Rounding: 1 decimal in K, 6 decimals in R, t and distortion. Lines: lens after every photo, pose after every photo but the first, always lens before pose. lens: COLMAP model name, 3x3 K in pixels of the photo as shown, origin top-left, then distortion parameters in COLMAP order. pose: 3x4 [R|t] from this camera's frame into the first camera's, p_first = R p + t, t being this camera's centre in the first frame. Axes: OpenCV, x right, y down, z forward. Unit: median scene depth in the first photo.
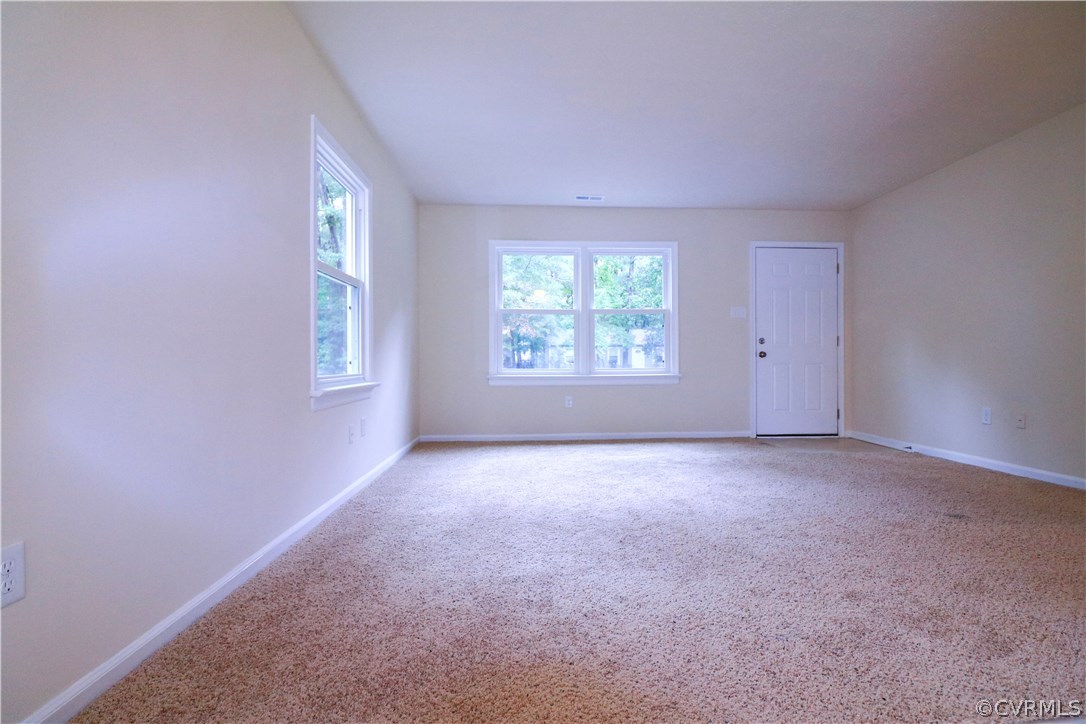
lens RADIAL K [[502.2, 0, 542.6], [0, 502.2, 355.5], [0, 0, 1]] dist [-0.018523, -0.000916]
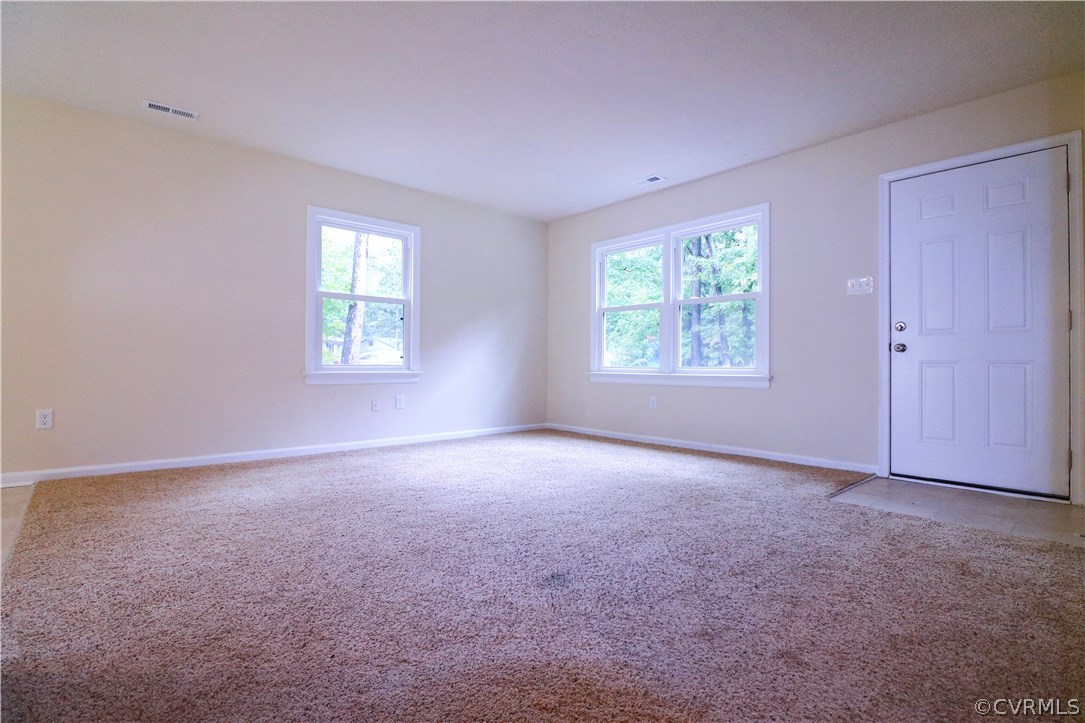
lens RADIAL K [[501.7, 0, 542.1], [0, 501.7, 355.0], [0, 0, 1]] dist [-0.018523, -0.000916]
pose [[0.635772, -0.007342, -0.771842, 0.641815], [0.007918, 0.999964, -0.002989, 0.005688], [0.771836, -0.004211, 0.635808, 0.248777]]
